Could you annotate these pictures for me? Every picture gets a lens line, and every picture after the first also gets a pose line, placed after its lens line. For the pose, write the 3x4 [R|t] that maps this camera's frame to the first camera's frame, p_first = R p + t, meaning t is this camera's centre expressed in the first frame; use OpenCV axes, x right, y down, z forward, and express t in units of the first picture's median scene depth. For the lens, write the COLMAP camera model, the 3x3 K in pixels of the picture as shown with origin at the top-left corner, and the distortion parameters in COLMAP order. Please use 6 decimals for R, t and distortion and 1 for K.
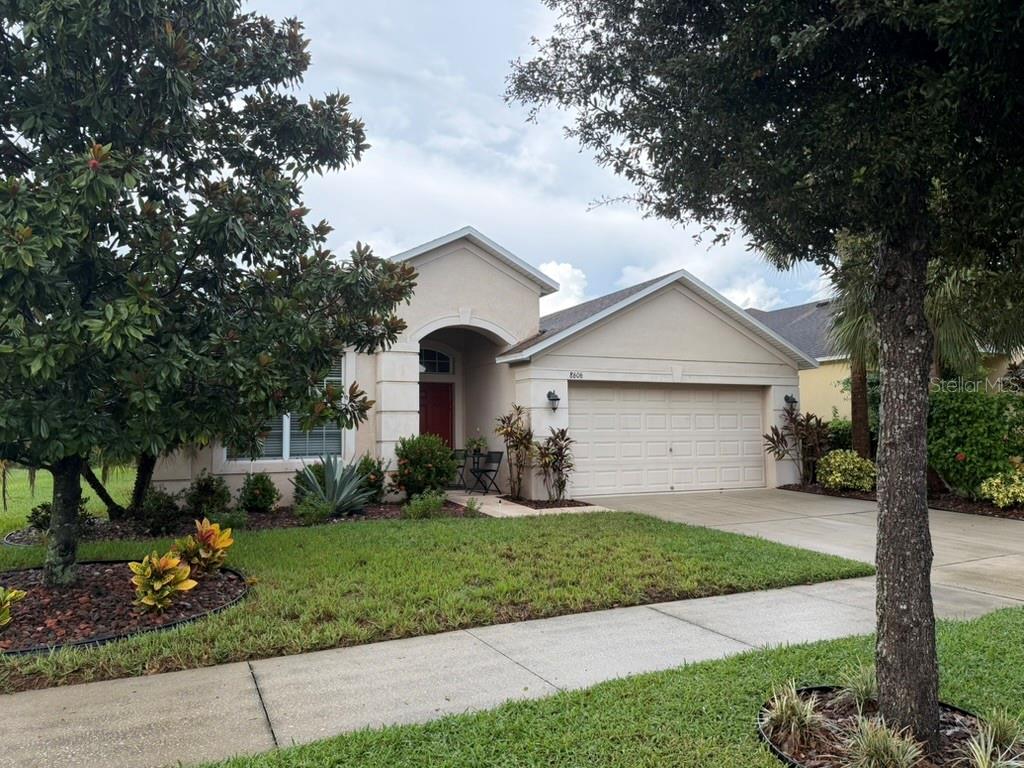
lens RADIAL K [[713.1, 0, 512.0], [0, 713.1, 384.0], [0, 0, 1]] dist [0.083789, -0.187509]
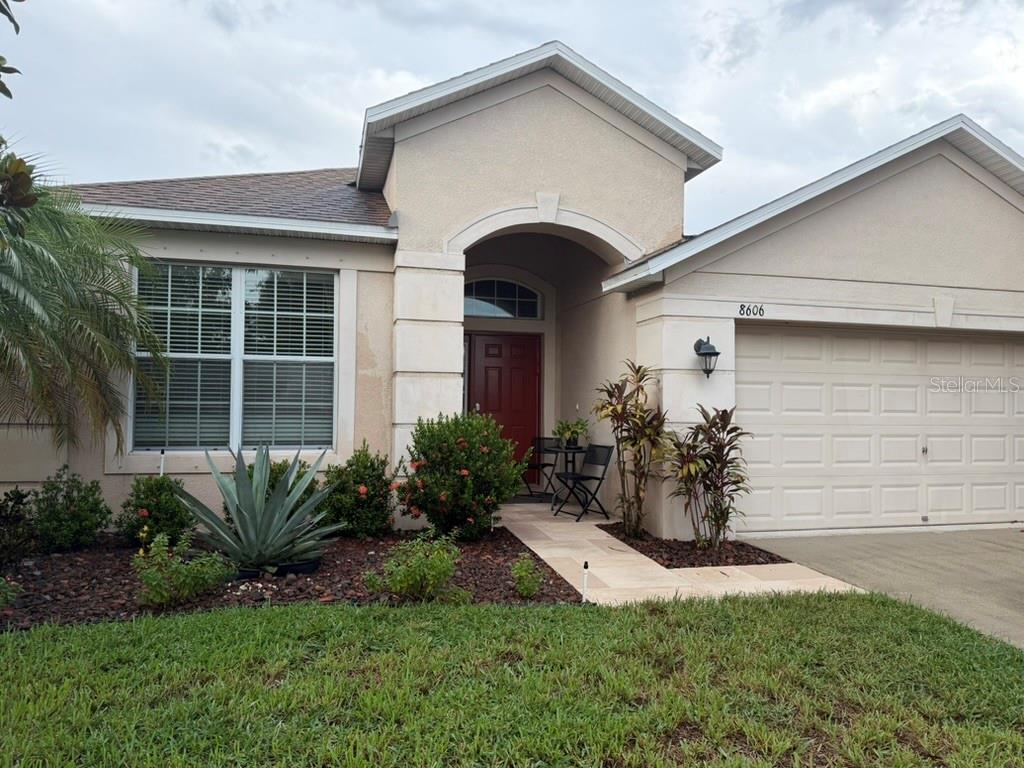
lens RADIAL K [[707.7, 0, 507.7], [0, 707.7, 394.1], [0, 0, 1]] dist [0.096489, -0.179325]
pose [[0.979108, 0.016414, -0.202679, 0.020746], [-0.006664, 0.998791, 0.048695, 0.026759], [0.203233, -0.046327, 0.978034, 0.445605]]
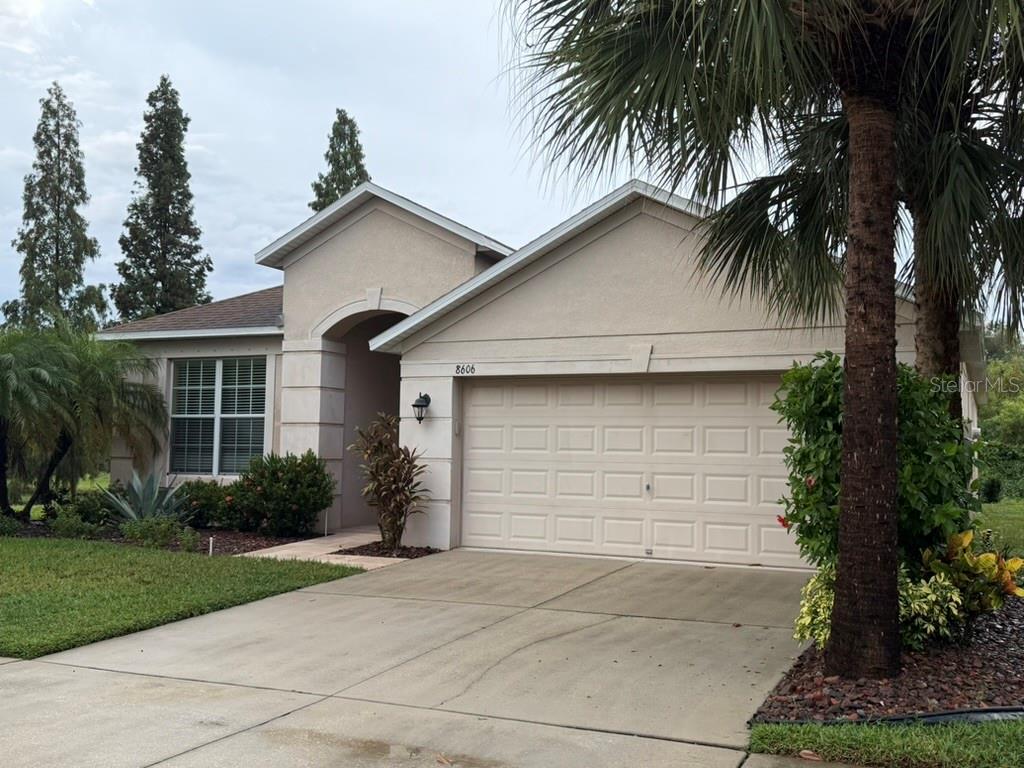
lens RADIAL K [[1031.0, 0, 512.0], [0, 1031.0, 384.0], [0, 0, 1]] dist [0.014855, 0.004579]
pose [[0.637230, -0.033549, -0.769943, 0.900958], [0.030541, 0.999367, -0.018269, 0.021779], [0.770068, -0.011873, 0.637851, 0.420222]]
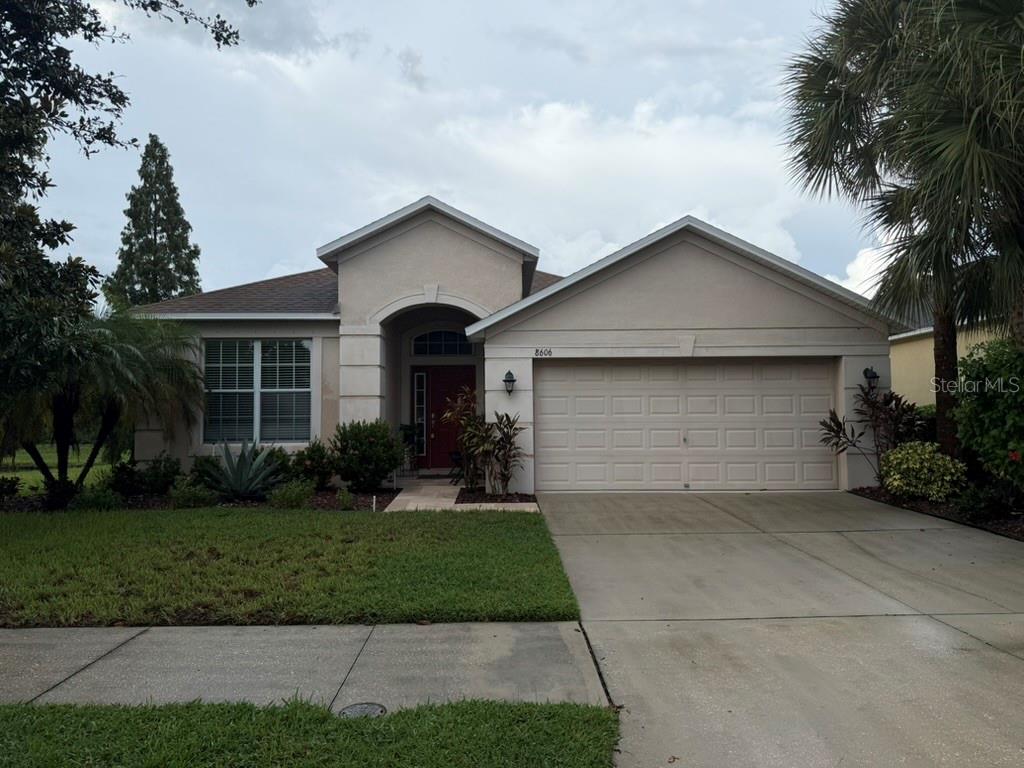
lens RADIAL K [[713.1, 0, 512.0], [0, 713.1, 384.0], [0, 0, 1]] dist [0.083789, -0.187509]
pose [[0.908366, -0.018453, -0.417768, 0.431175], [0.027388, 0.999506, 0.015402, 0.012166], [0.417277, -0.025433, 0.908423, 0.197716]]
